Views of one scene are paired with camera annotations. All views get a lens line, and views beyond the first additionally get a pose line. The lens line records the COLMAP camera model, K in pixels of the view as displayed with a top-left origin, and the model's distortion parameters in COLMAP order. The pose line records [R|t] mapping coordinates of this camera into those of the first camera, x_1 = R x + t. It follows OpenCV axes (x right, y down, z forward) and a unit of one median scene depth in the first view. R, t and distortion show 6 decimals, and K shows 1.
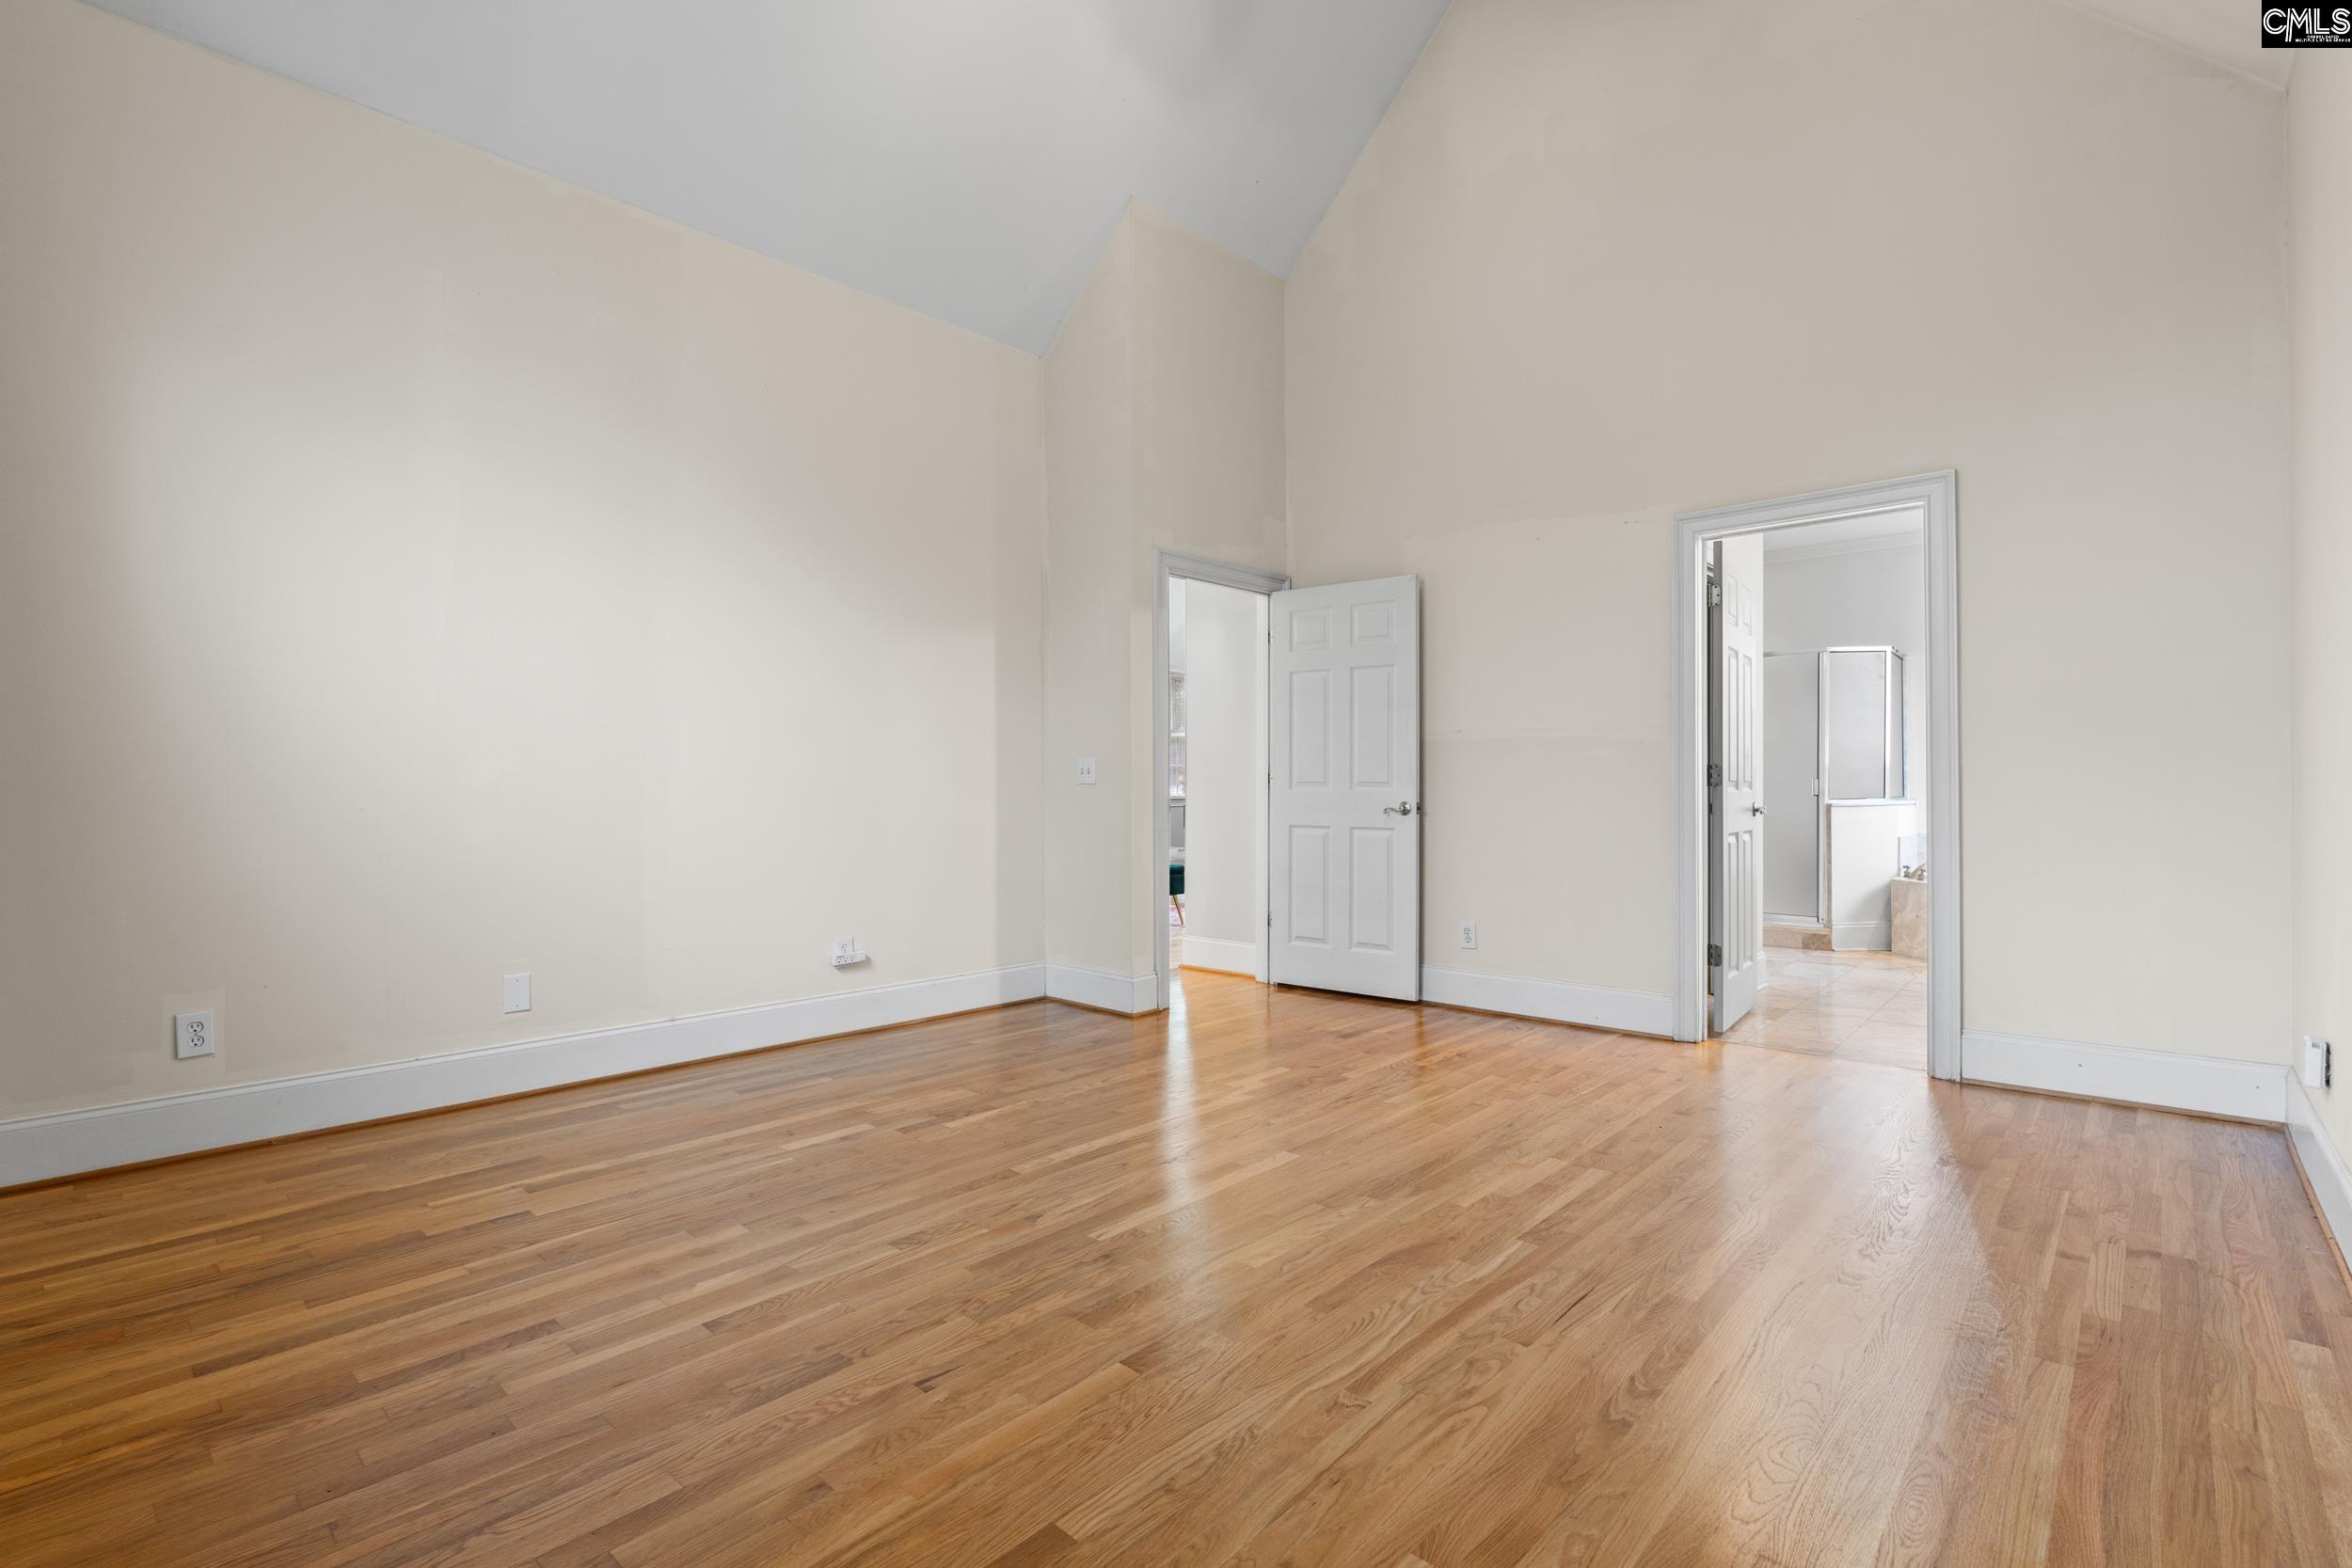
lens RADIAL K [[1074.4, 0, 1163.3], [0, 1074.4, 790.9], [0, 0, 1]] dist [-0.008580, -0.000530]
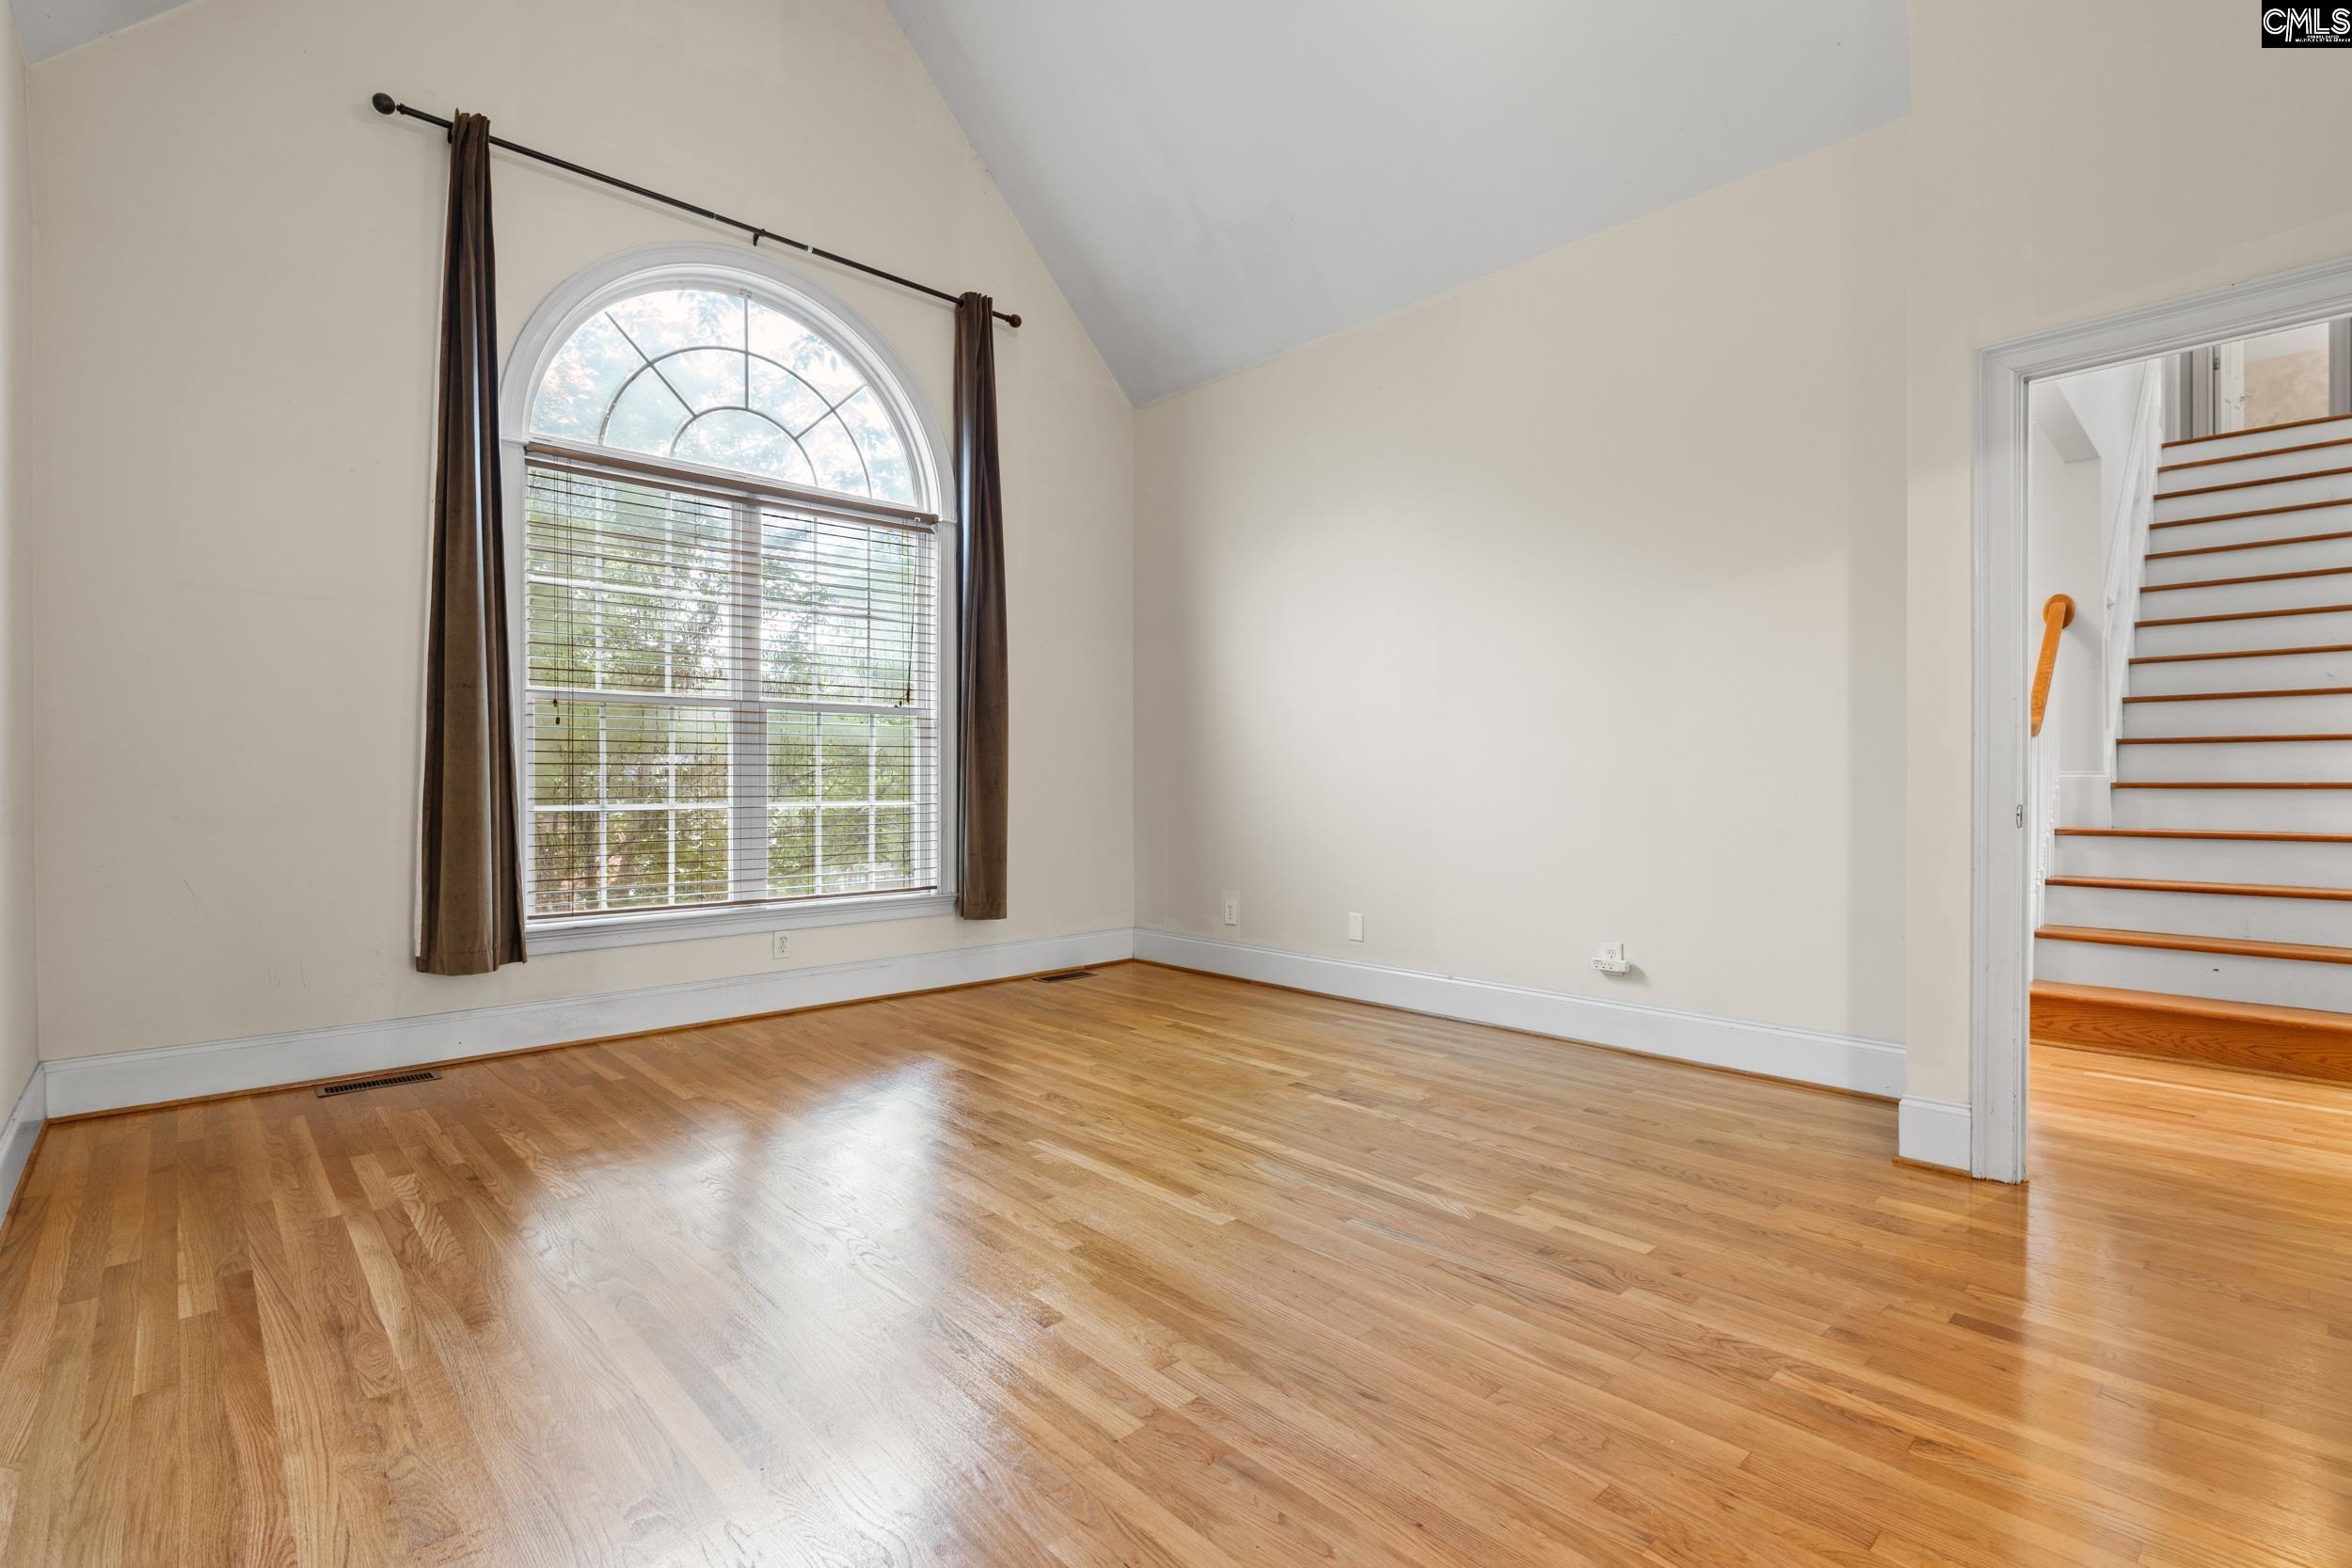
lens RADIAL K [[1074.4, 0, 1172.8], [0, 1074.4, 782.0], [0, 0, 1]] dist [-0.008580, -0.000530]
pose [[-0.074226, 0.002421, -0.997239, 0.965539], [-0.002470, 0.999994, 0.002611, -0.003486], [0.997238, 0.002657, -0.074219, 1.036976]]
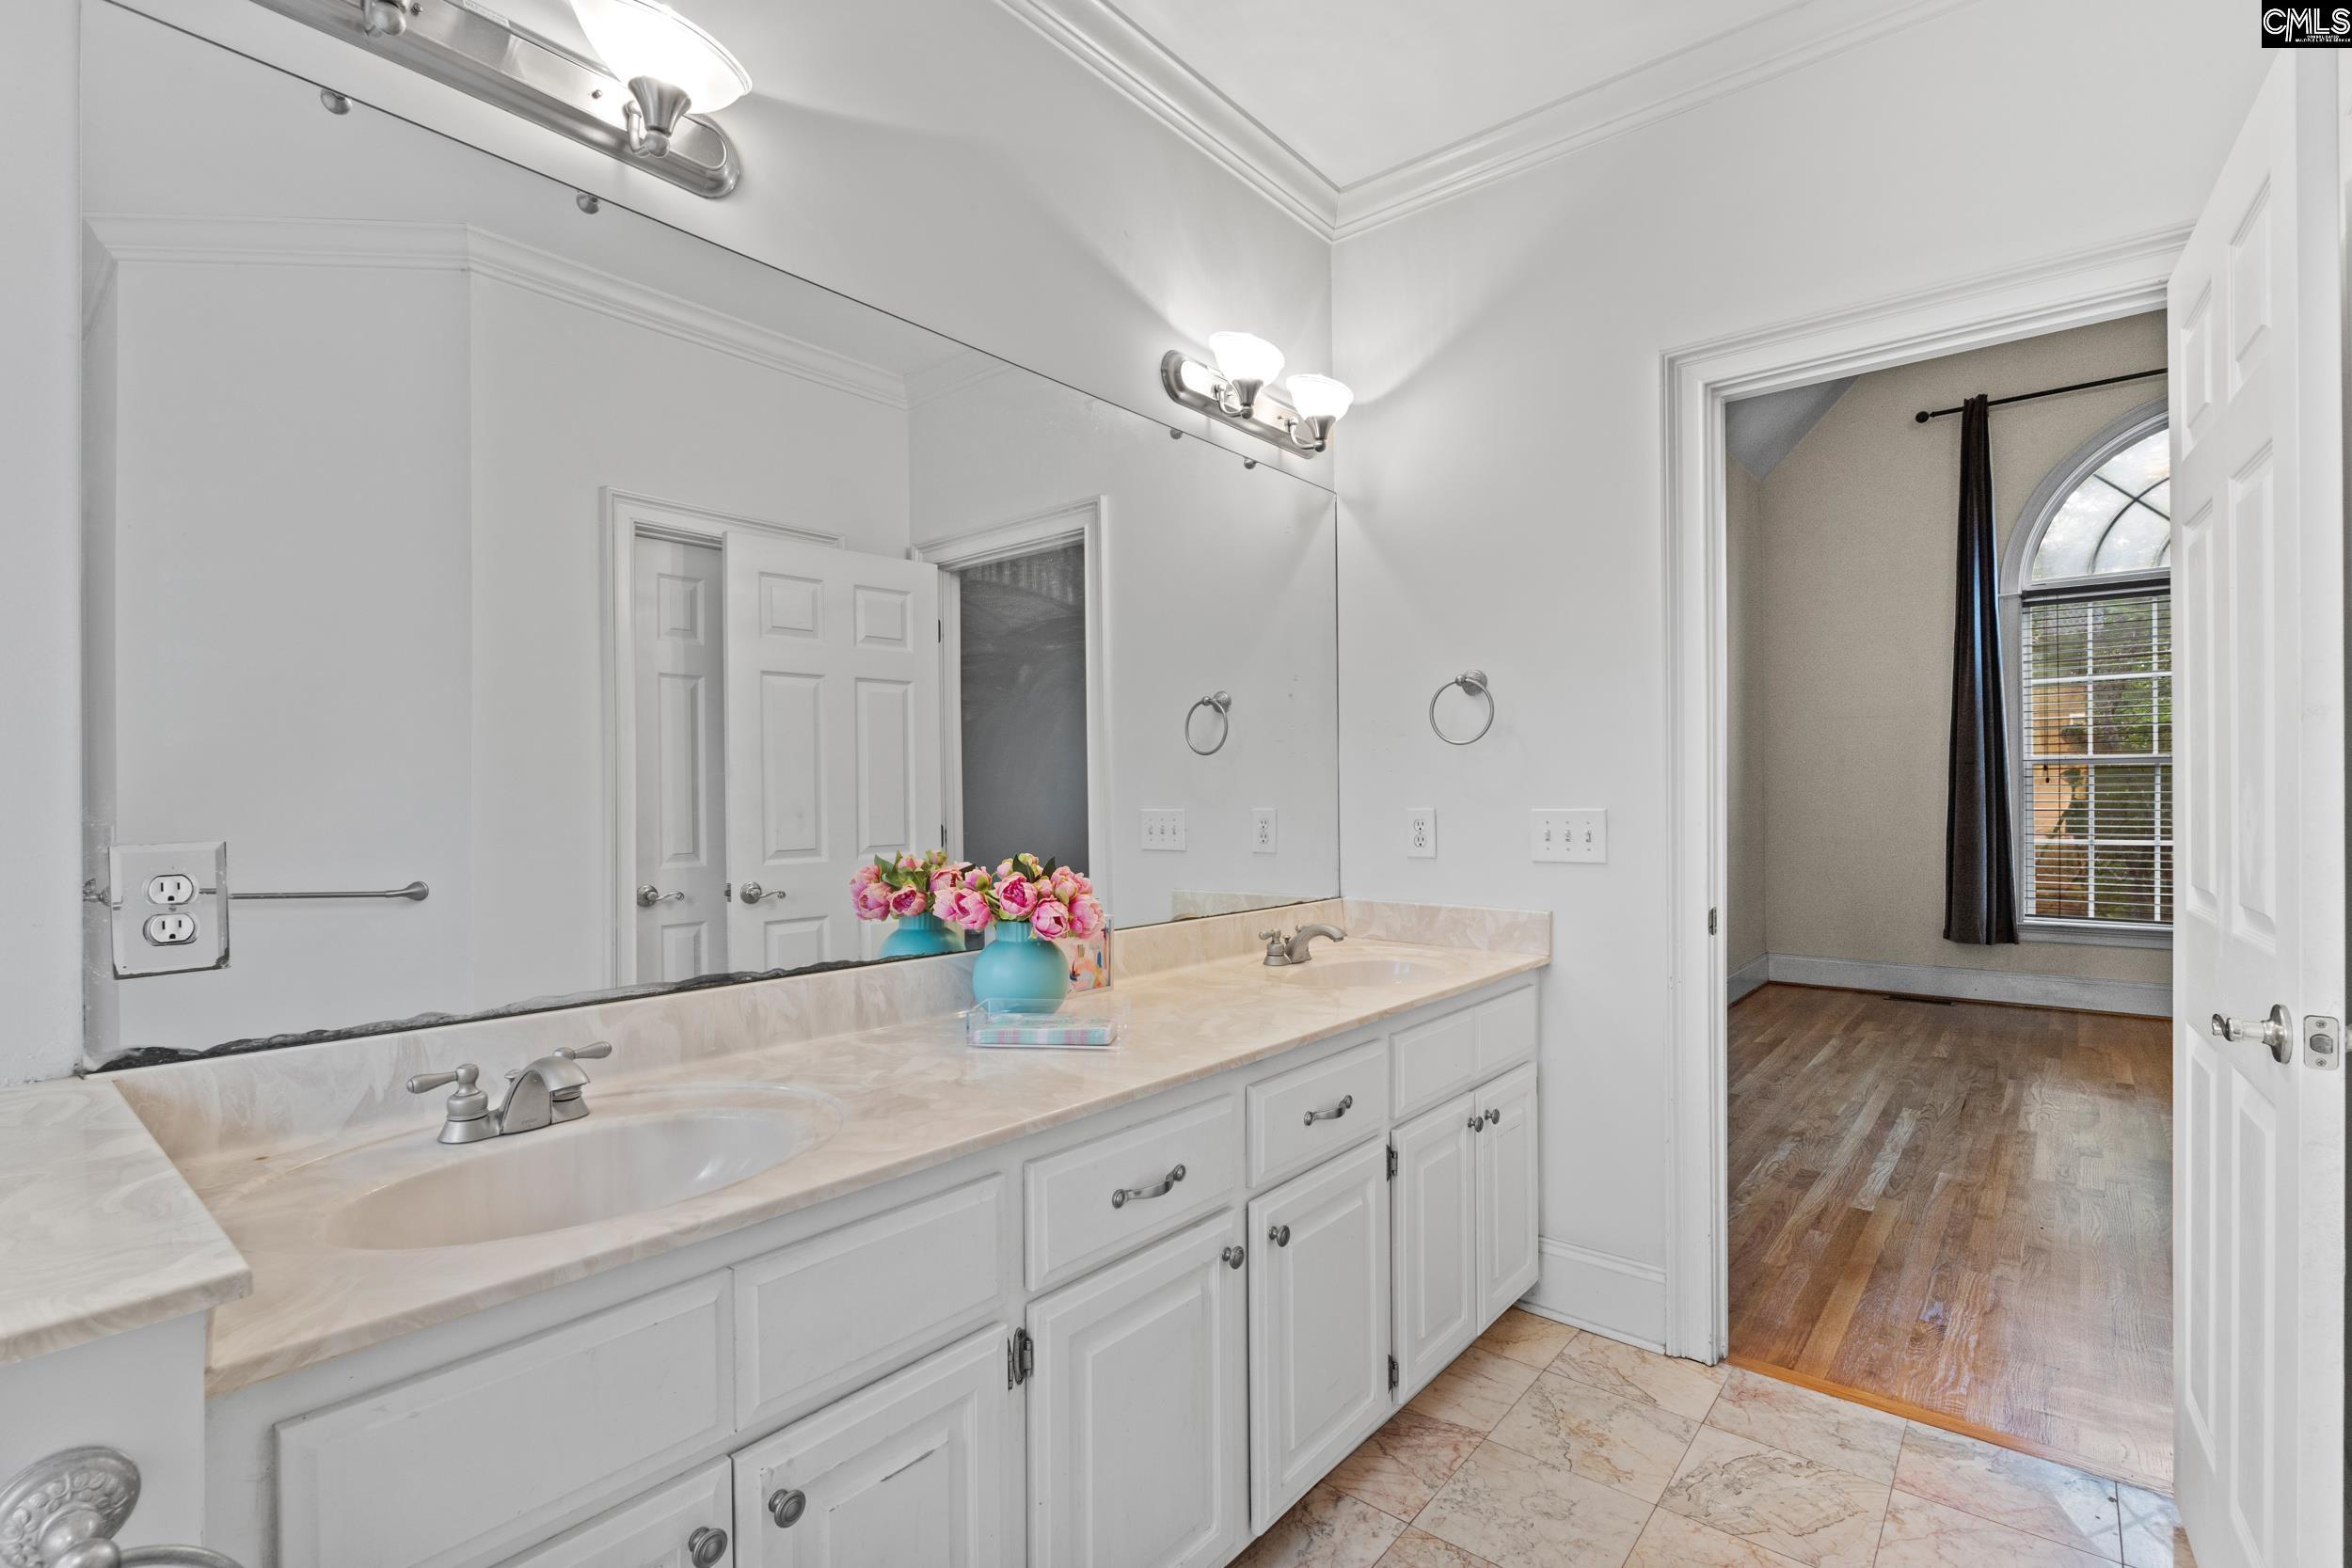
lens RADIAL K [[1074.4, 0, 1164.9], [0, 1074.4, 794.8], [0, 0, 1]] dist [-0.008580, -0.000530]
pose [[-0.999090, 0.005604, -0.042272, 1.360379], [0.005388, 0.999972, 0.005206, -0.070551], [0.042300, 0.004973, -0.999093, 2.046627]]
